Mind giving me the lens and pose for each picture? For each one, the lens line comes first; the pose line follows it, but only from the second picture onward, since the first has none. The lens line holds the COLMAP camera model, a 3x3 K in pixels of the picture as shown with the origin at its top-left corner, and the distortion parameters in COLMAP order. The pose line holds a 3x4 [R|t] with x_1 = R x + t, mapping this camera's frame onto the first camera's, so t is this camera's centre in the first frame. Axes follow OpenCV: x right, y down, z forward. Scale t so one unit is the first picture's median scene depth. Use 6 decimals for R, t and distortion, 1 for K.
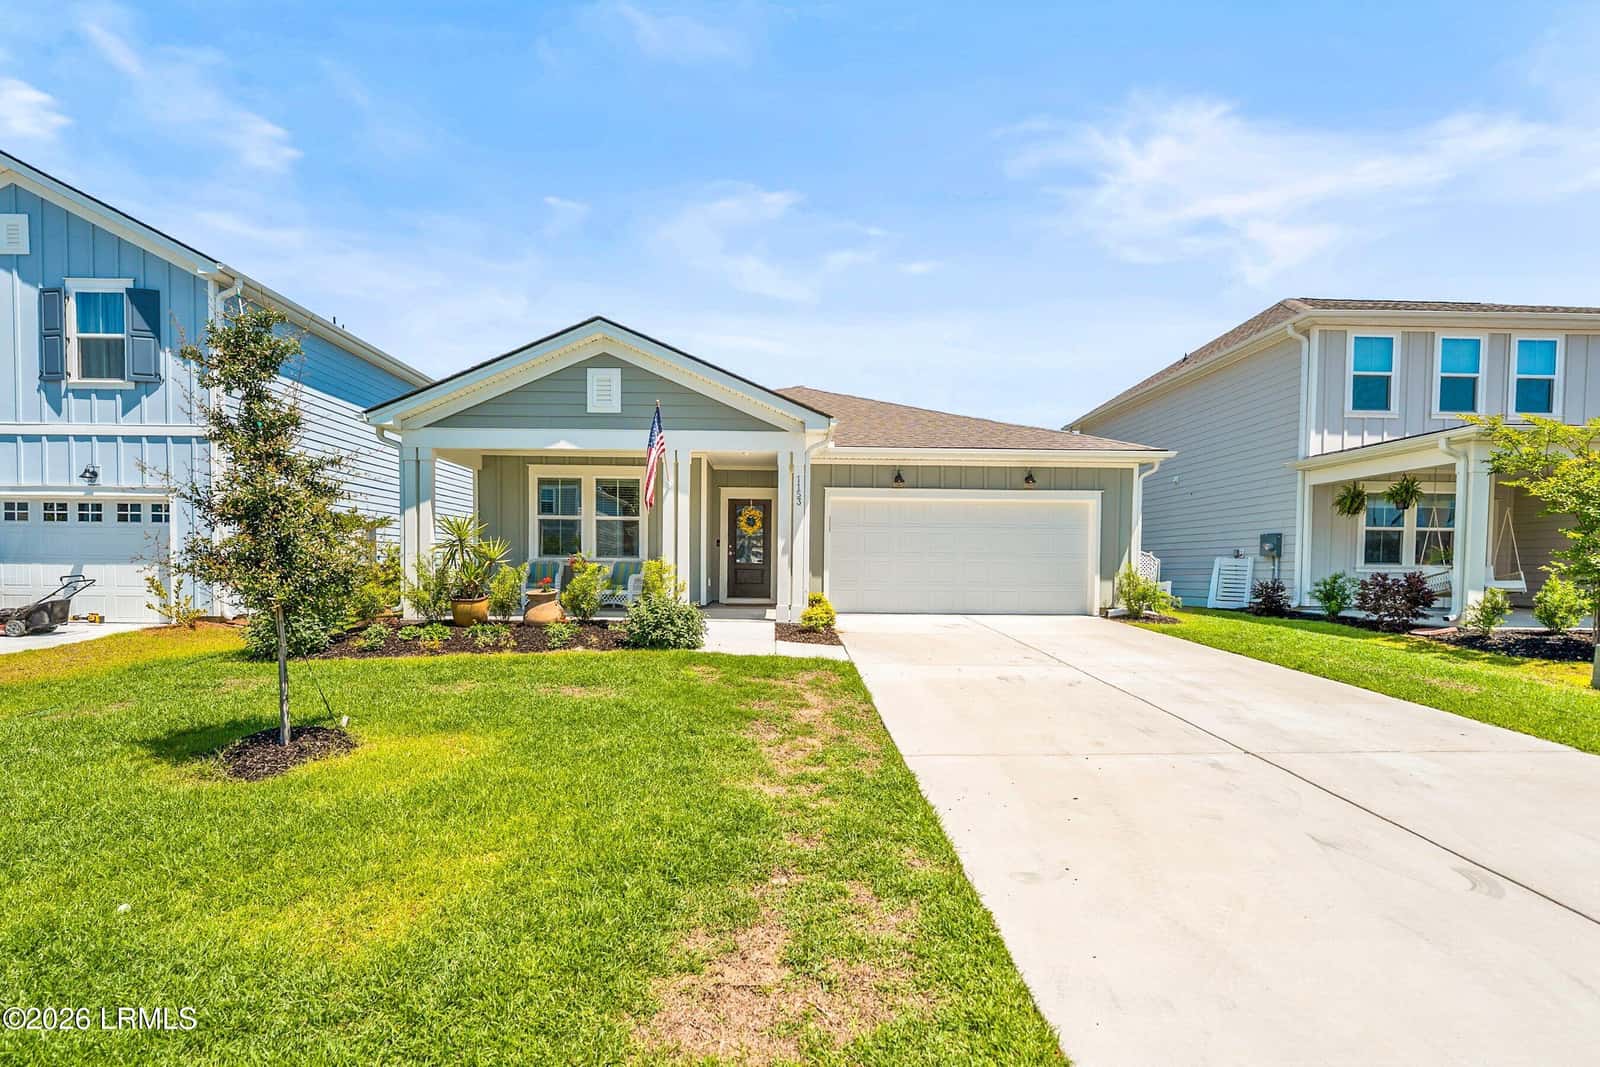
lens RADIAL K [[727.3, 0, 796.5], [0, 727.3, 568.3], [0, 0, 1]] dist [0.001297, 0.000045]
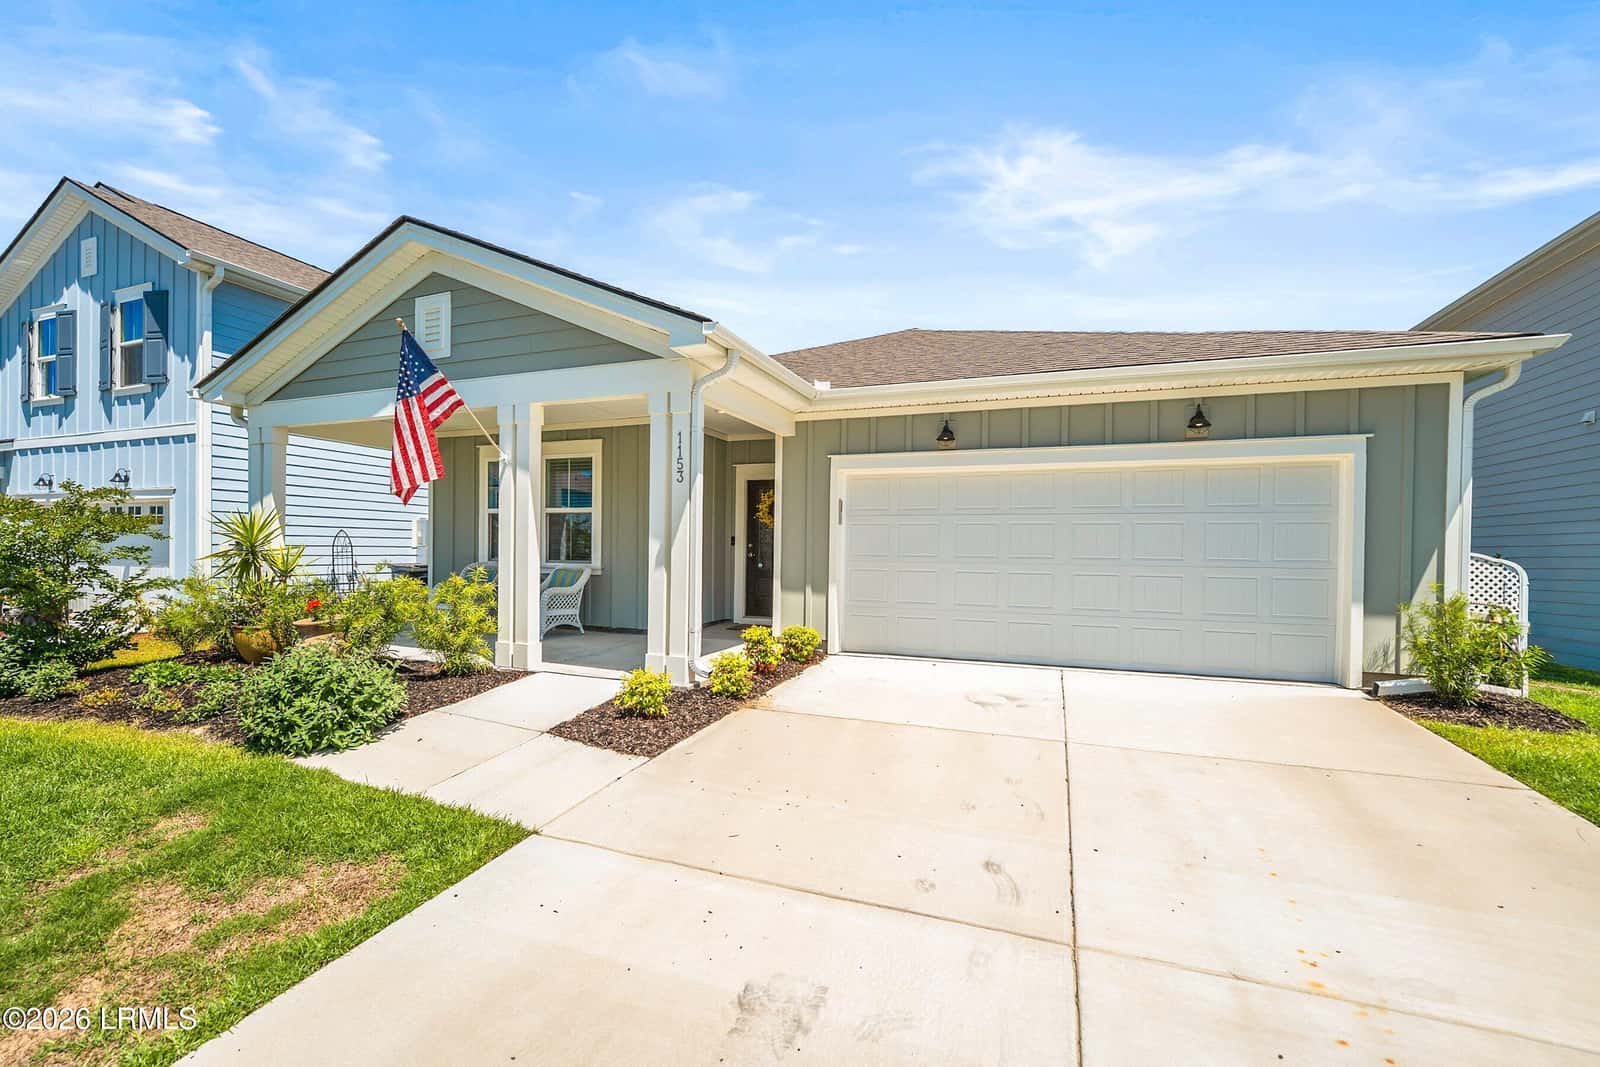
lens RADIAL K [[674.9, 0, 803.1], [0, 674.9, 545.9], [0, 0, 1]] dist [-0.002388, -0.000330]
pose [[0.921896, 0.000448, -0.387437, 0.277534], [-0.004246, 0.999951, -0.008947, -0.028511], [0.387414, 0.009893, 0.921853, 0.491032]]
